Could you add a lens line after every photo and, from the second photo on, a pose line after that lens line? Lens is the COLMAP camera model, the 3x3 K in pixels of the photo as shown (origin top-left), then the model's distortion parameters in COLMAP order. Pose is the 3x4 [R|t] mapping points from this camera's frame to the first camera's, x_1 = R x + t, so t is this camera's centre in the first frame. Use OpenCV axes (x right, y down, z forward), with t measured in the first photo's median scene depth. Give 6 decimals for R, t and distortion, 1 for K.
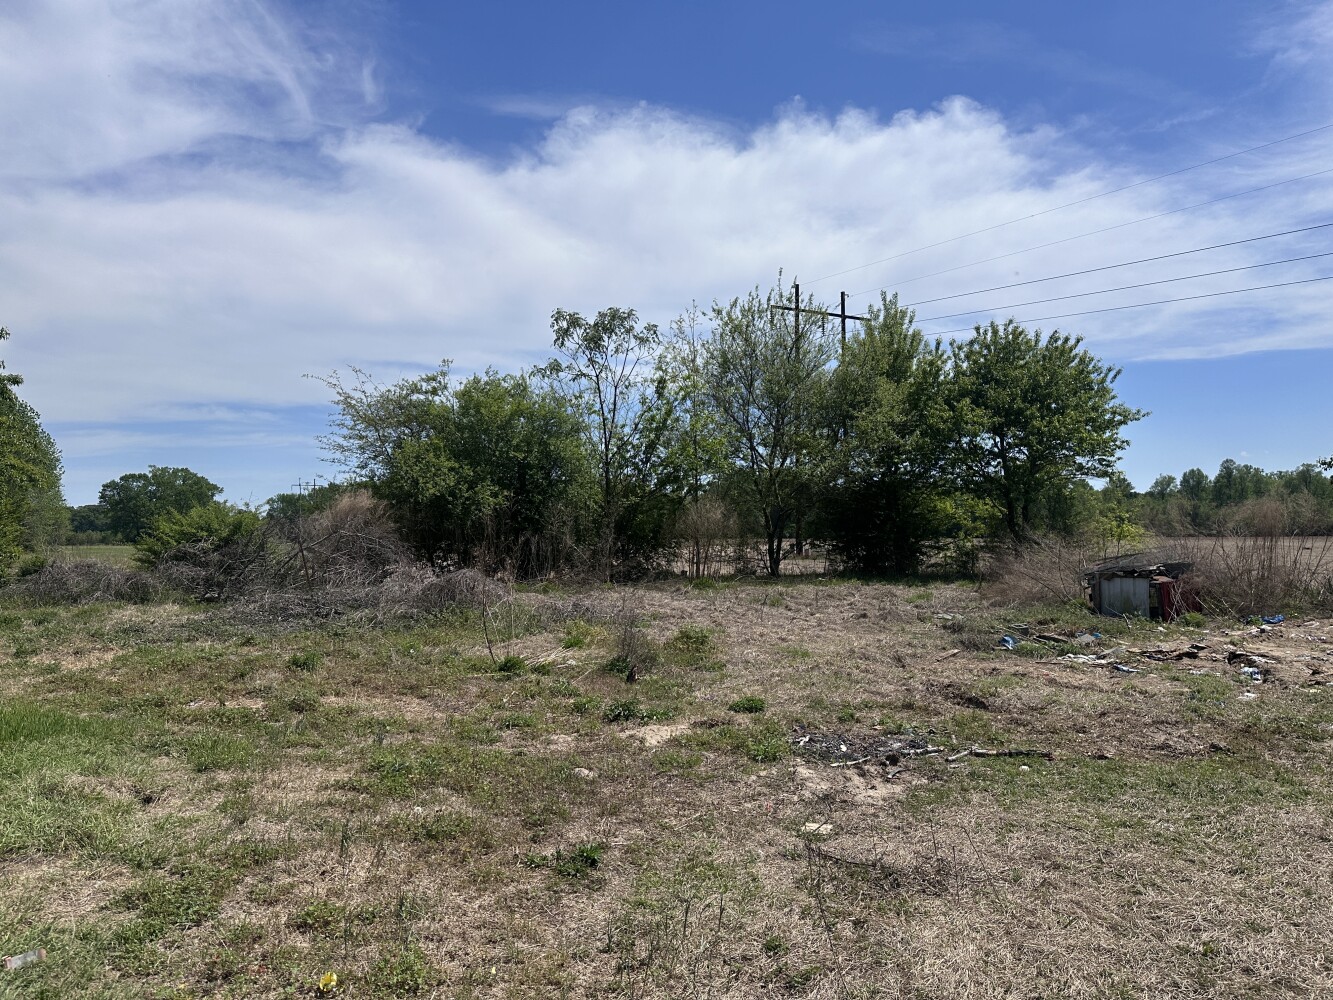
lens RADIAL K [[933.9, 0, 656.3], [0, 933.9, 499.4], [0, 0, 1]] dist [0.043626, -0.056736]
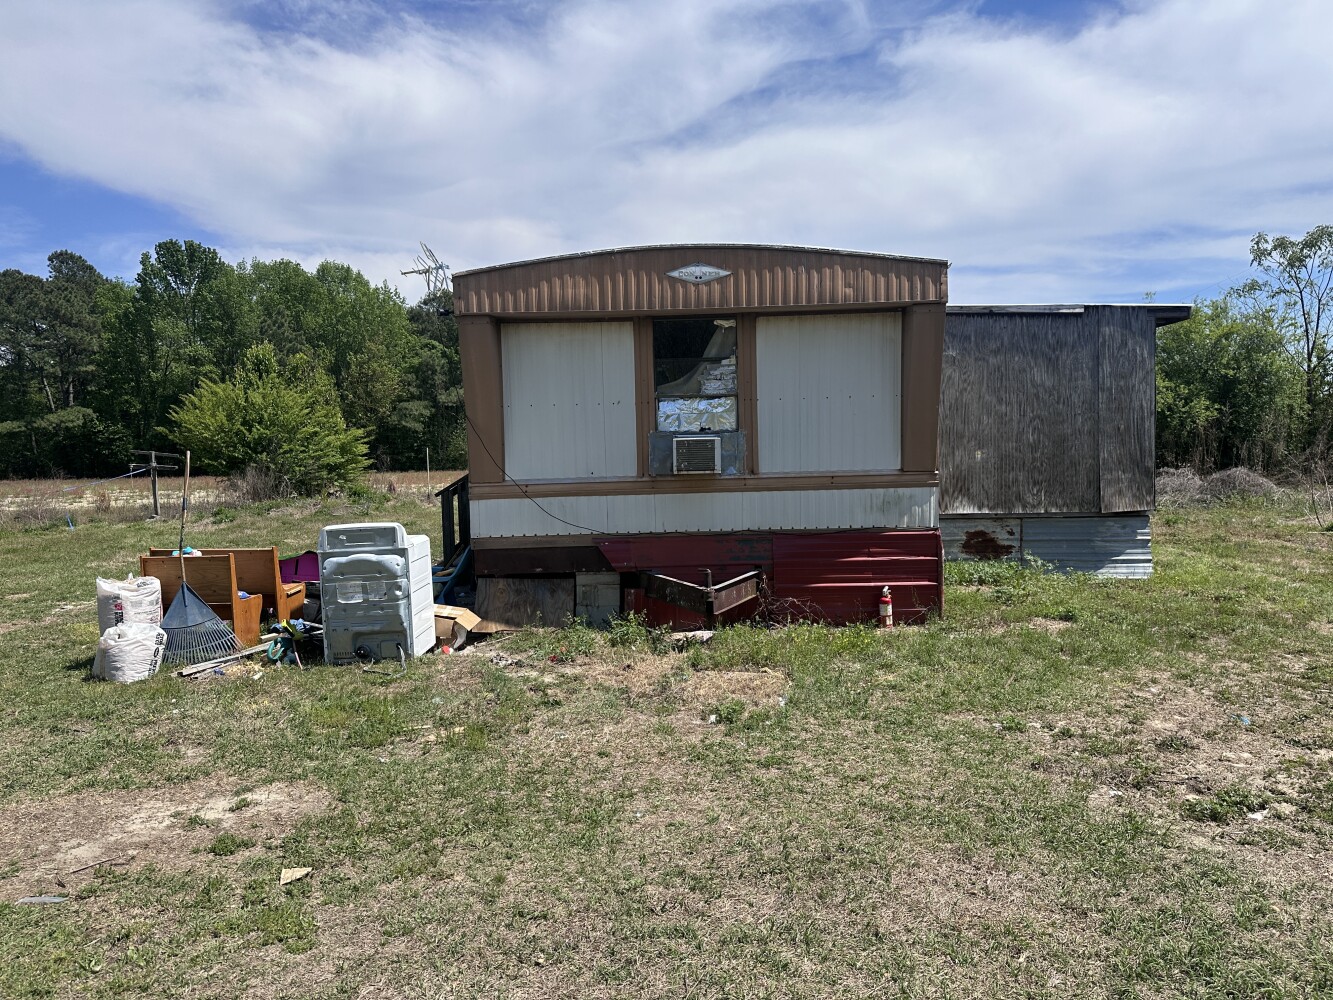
lens RADIAL K [[933.9, 0, 667.1], [0, 933.9, 506.9], [0, 0, 1]] dist [0.043626, -0.056736]
pose [[0.843429, 0.021508, -0.536810, -0.091996], [0.034205, 0.995021, 0.093609, -0.013310], [0.536151, -0.097314, 0.838494, -0.327242]]
